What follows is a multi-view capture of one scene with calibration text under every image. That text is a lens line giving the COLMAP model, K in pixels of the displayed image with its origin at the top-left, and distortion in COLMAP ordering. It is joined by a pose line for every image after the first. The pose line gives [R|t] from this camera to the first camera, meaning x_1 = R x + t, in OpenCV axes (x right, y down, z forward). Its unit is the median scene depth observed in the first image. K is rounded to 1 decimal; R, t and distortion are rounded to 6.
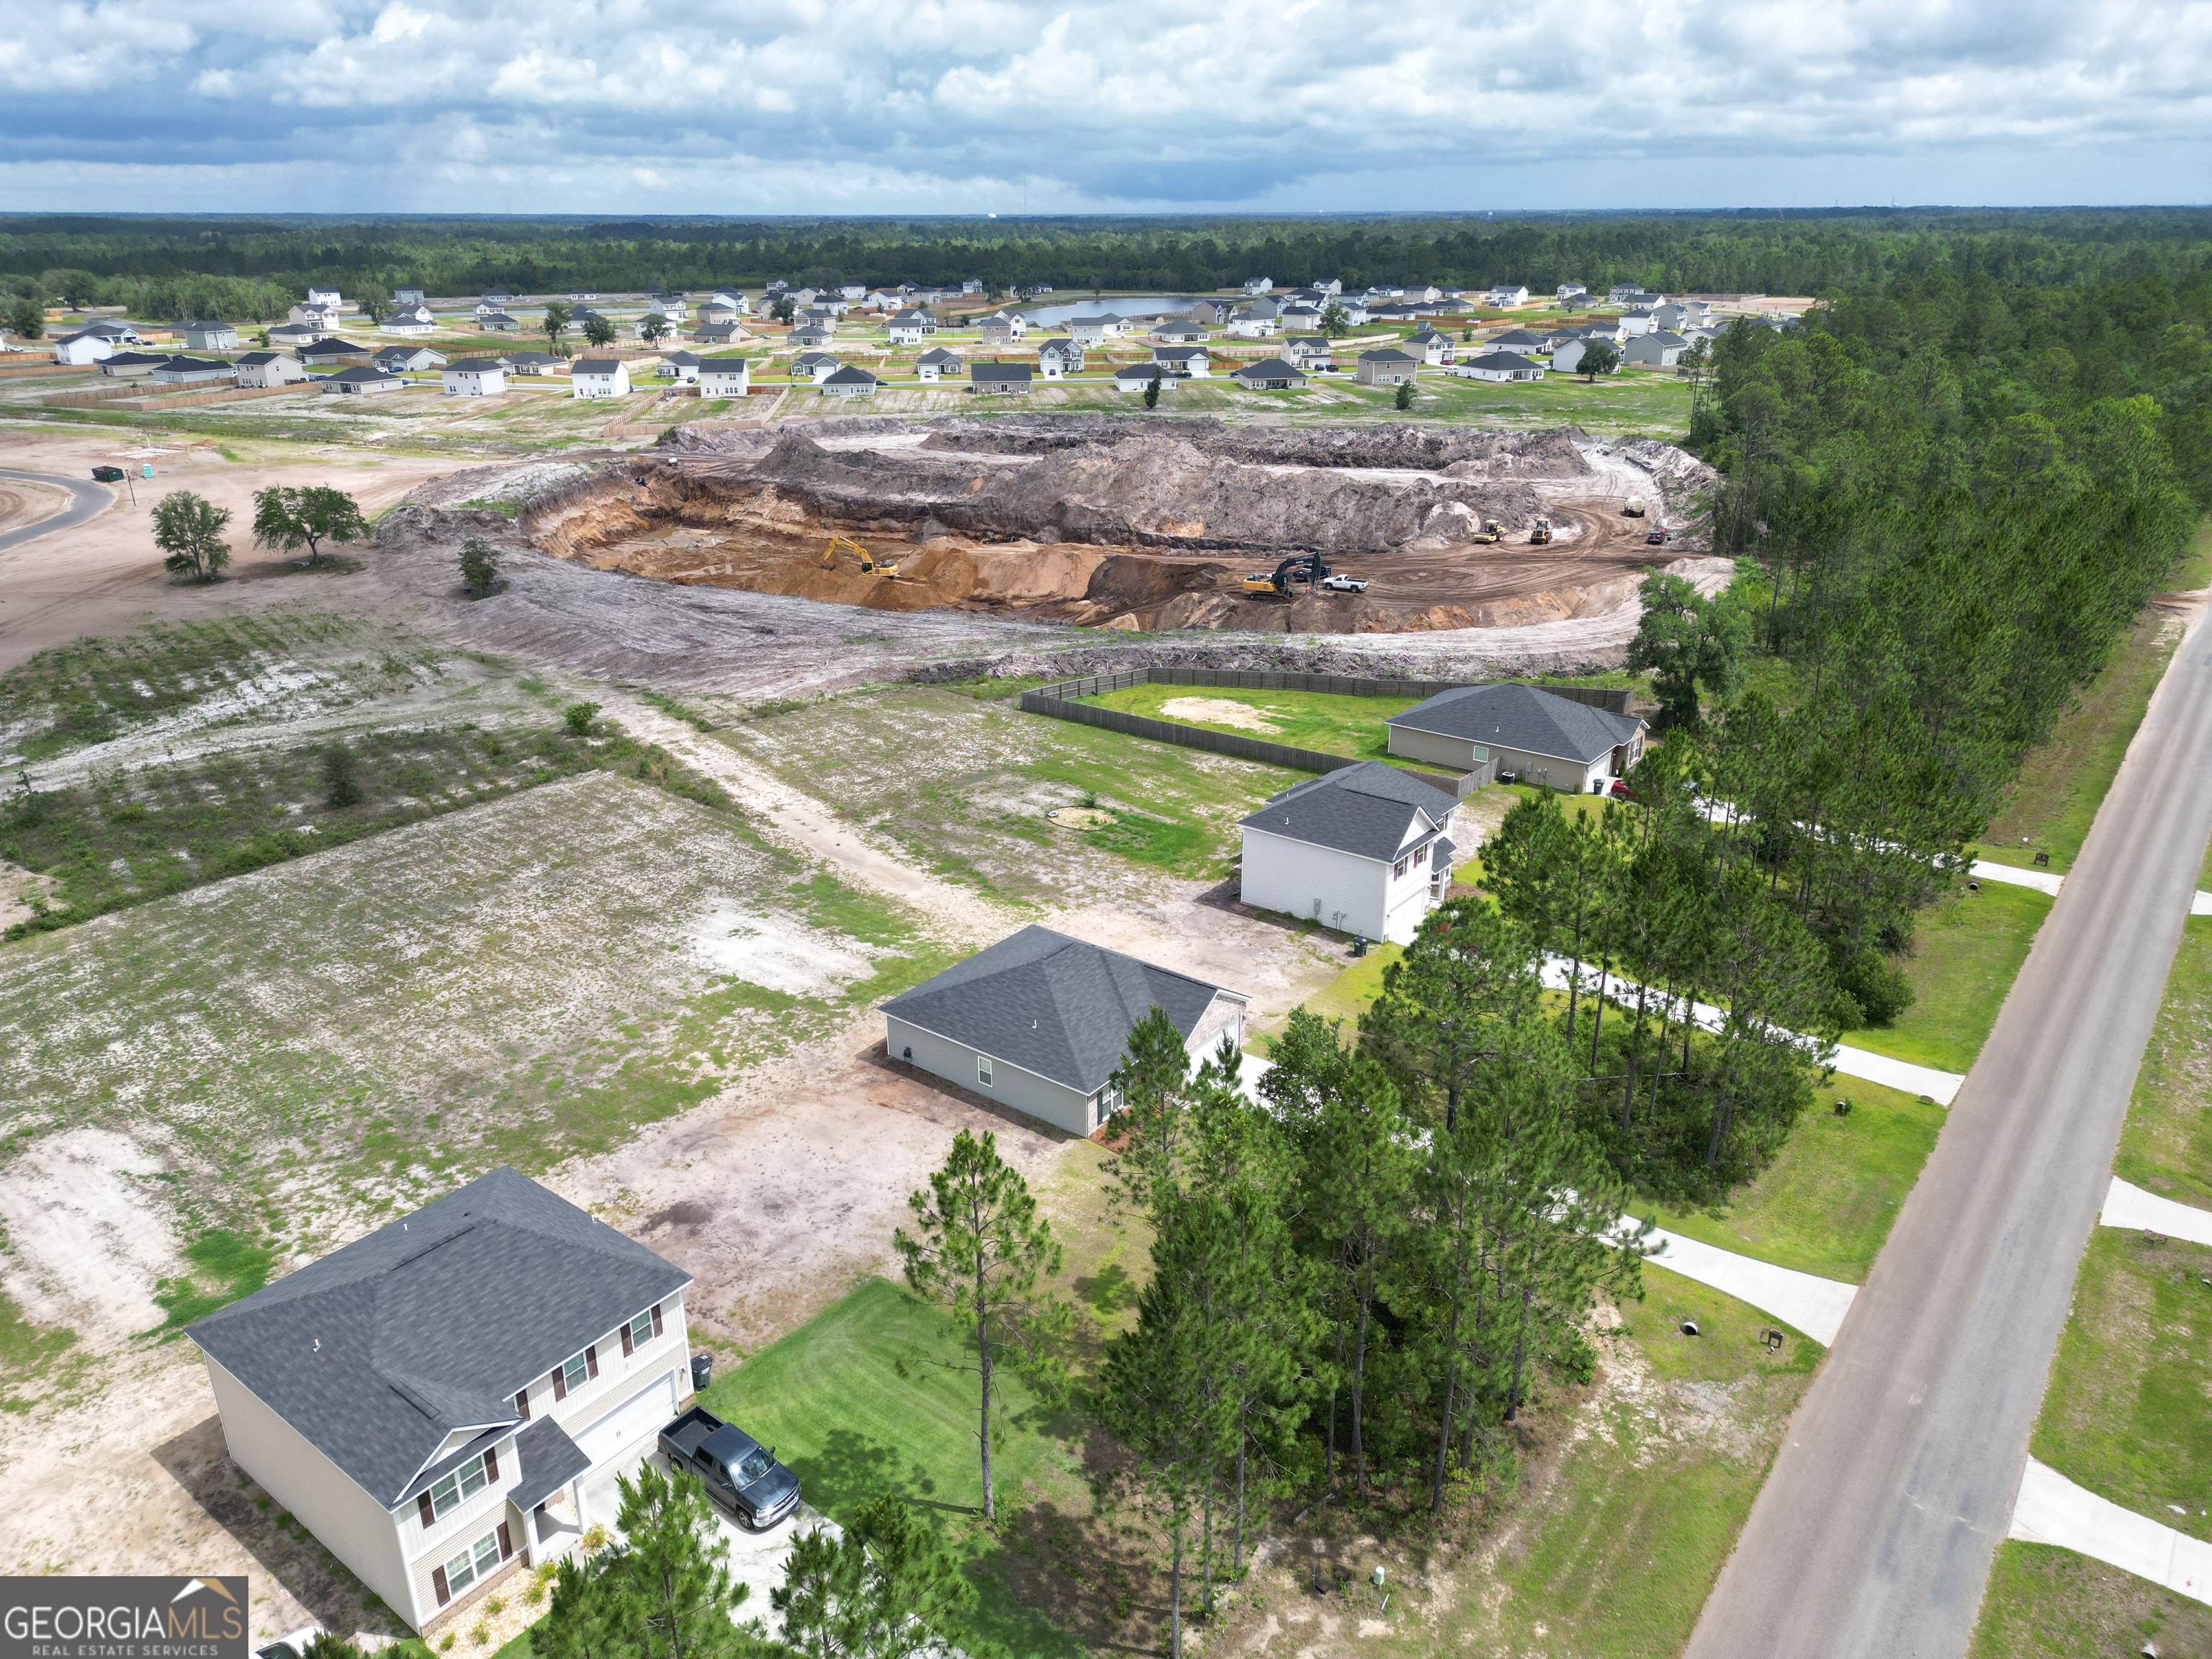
lens RADIAL K [[1545.3, 0, 1101.9], [0, 1545.3, 821.3], [0, 0, 1]] dist [0.076195, -0.059455]
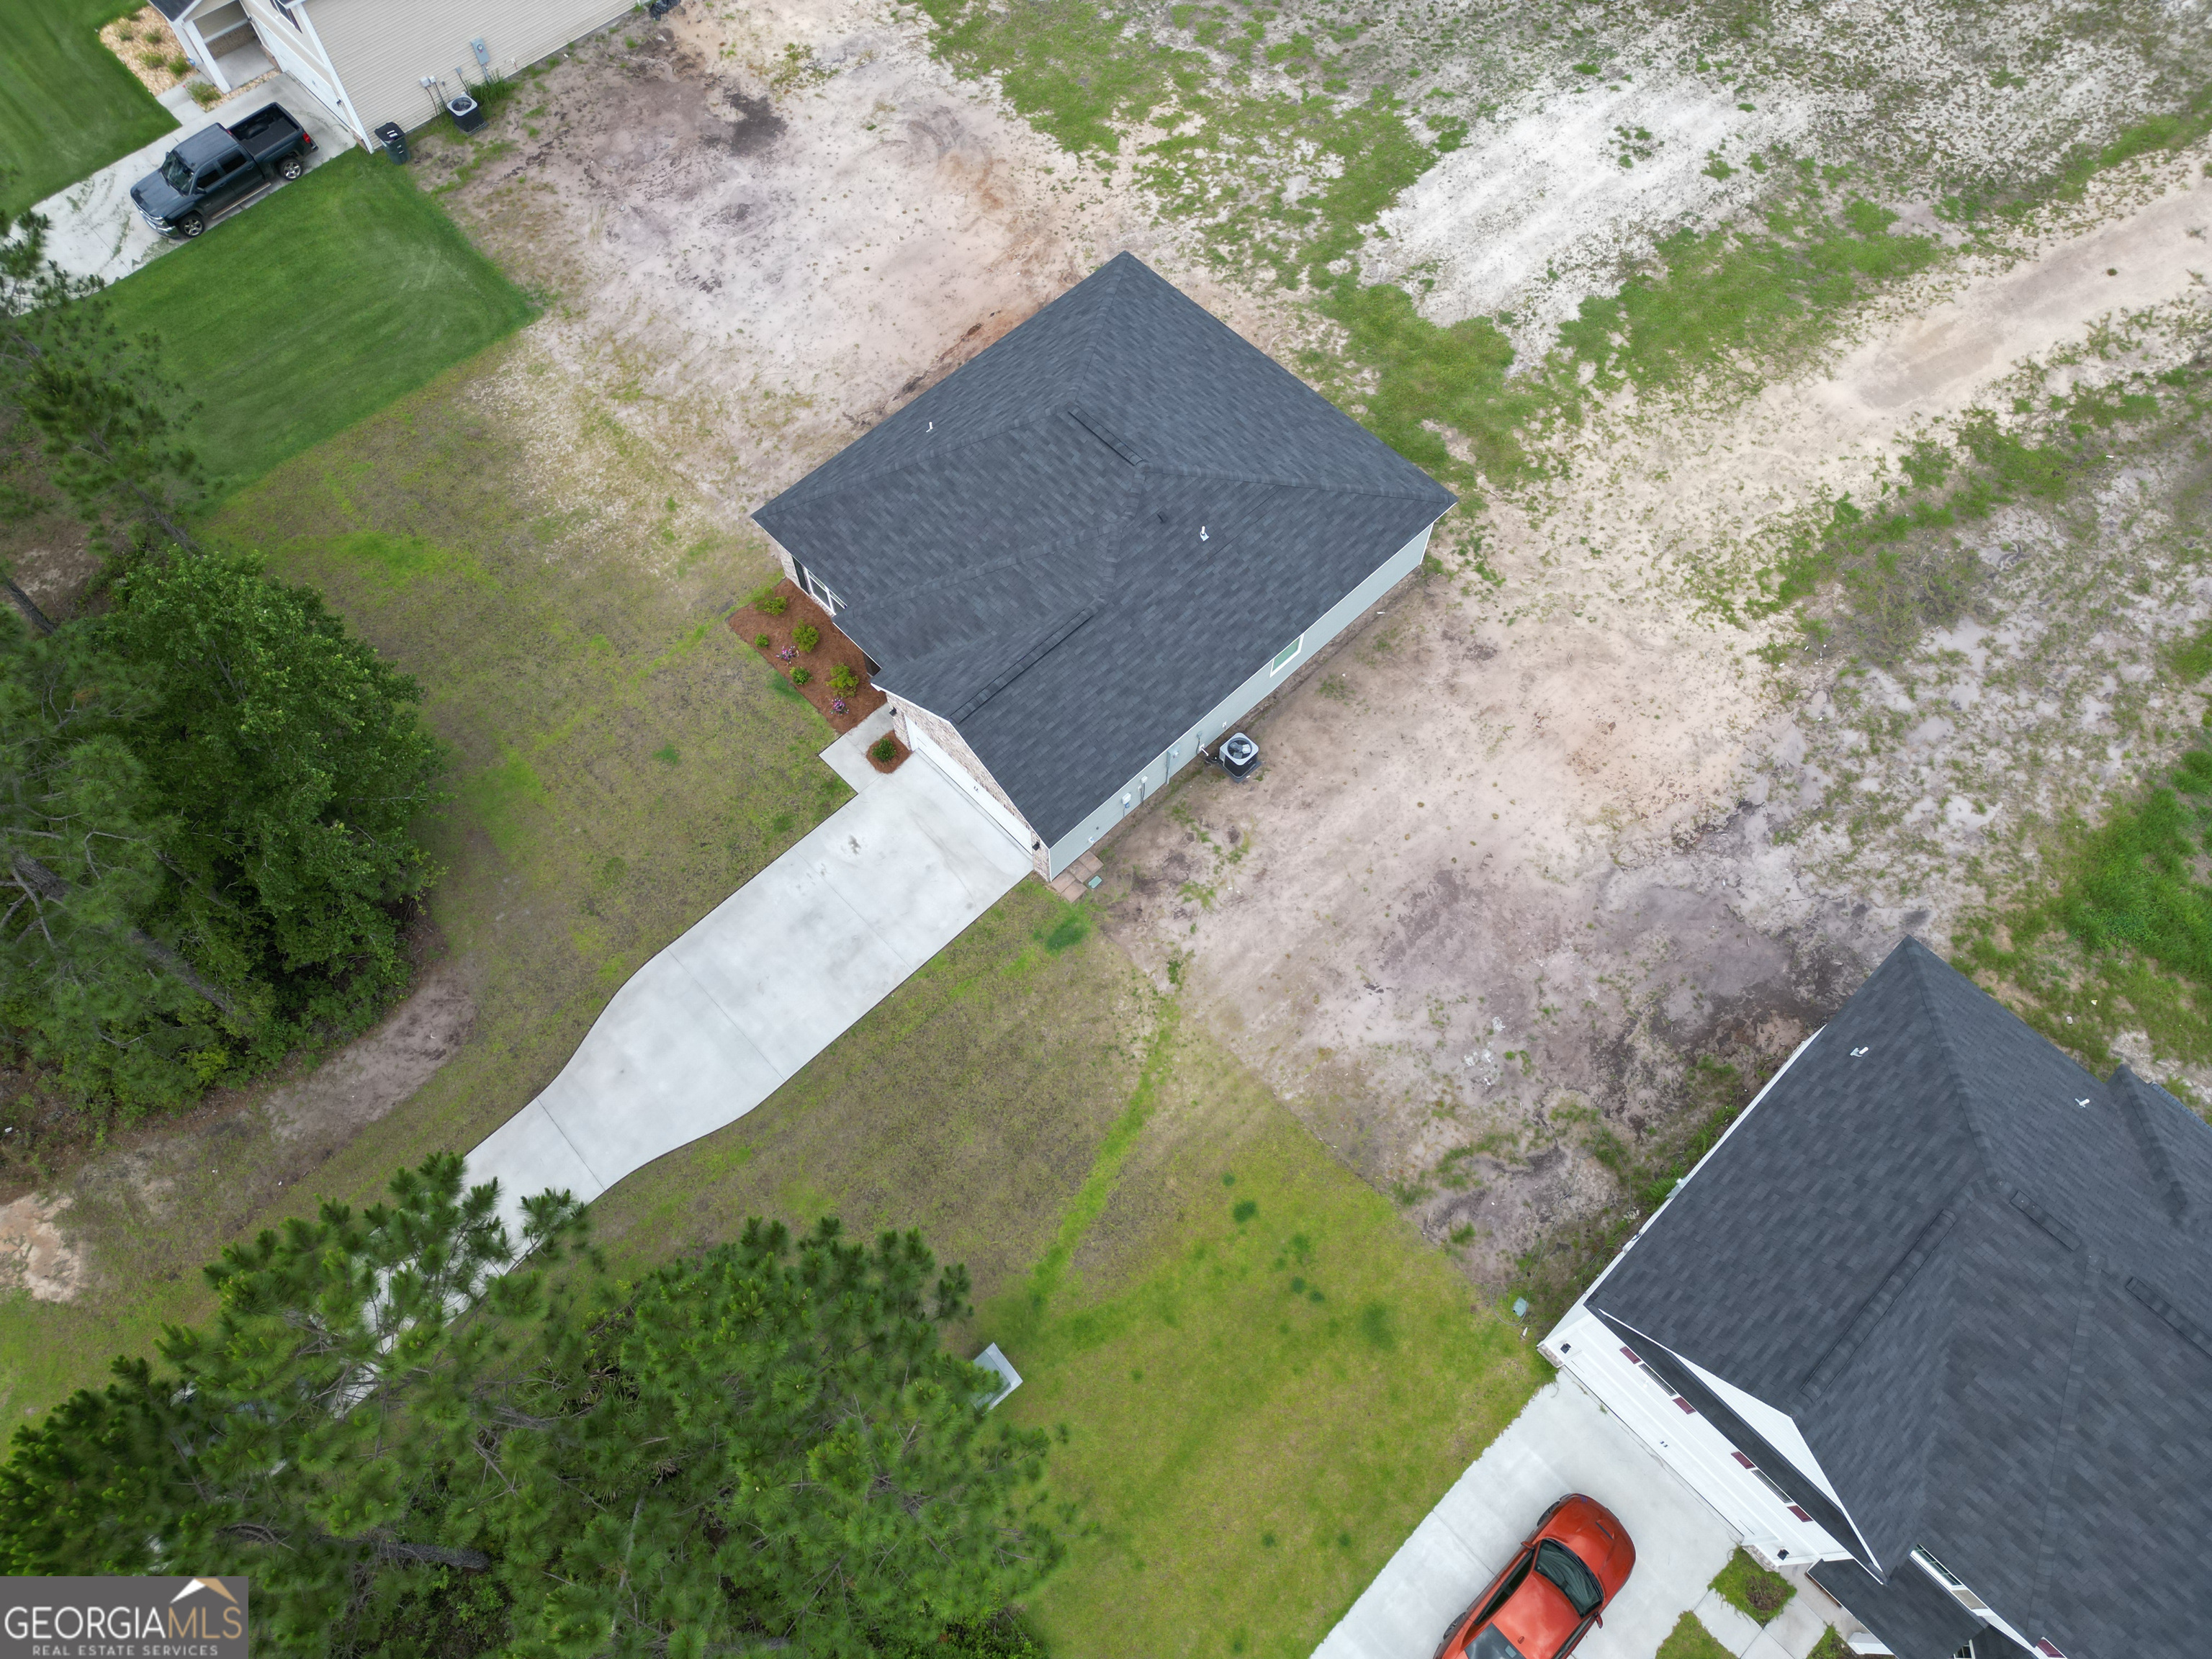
lens RADIAL K [[1545.3, 0, 1101.9], [0, 1545.3, 821.3], [0, 0, 1]] dist [0.076195, -0.059455]
pose [[-0.149949, 0.880916, -0.448890, 0.244888], [-0.360643, 0.374007, 0.854433, -0.237232], [0.920571, 0.290011, 0.261614, 0.747165]]
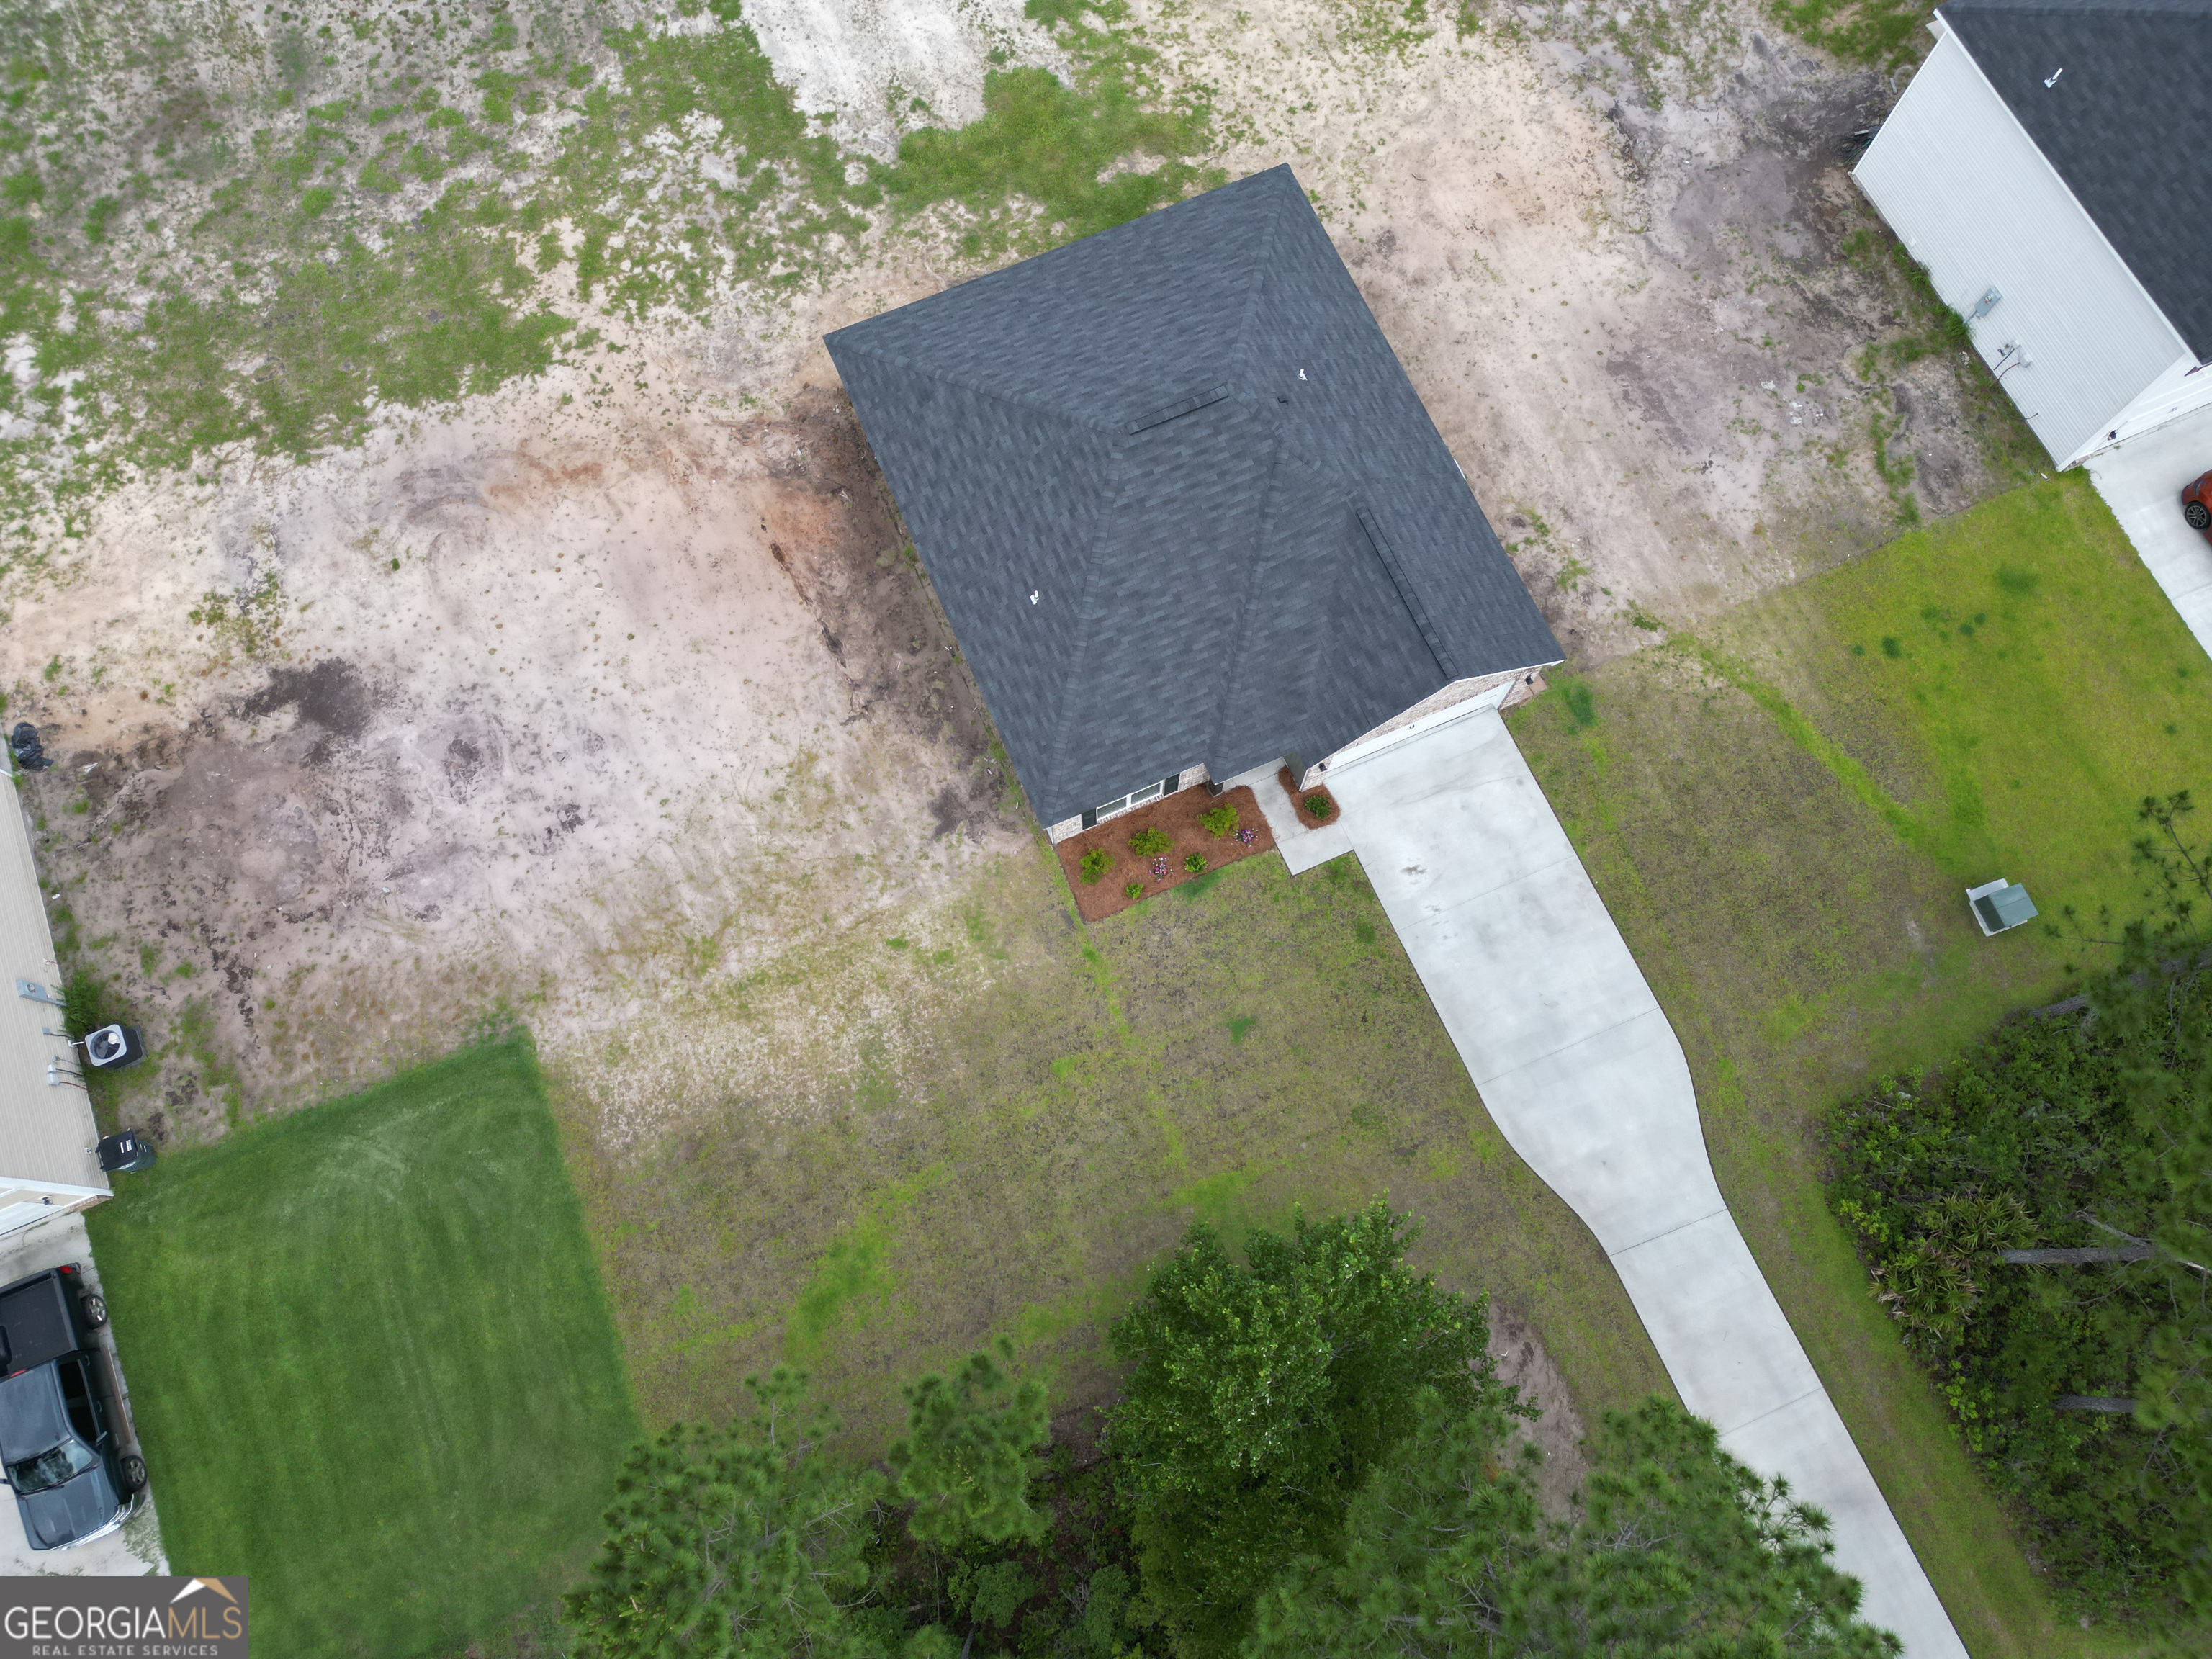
lens RADIAL K [[1545.3, 0, 1101.9], [0, 1545.3, 821.3], [0, 0, 1]] dist [0.076195, -0.059455]
pose [[0.873266, 0.465004, -0.145528, 0.057472], [-0.176806, 0.580735, 0.794661, -0.158427], [0.454034, -0.668220, 0.589351, 0.541137]]
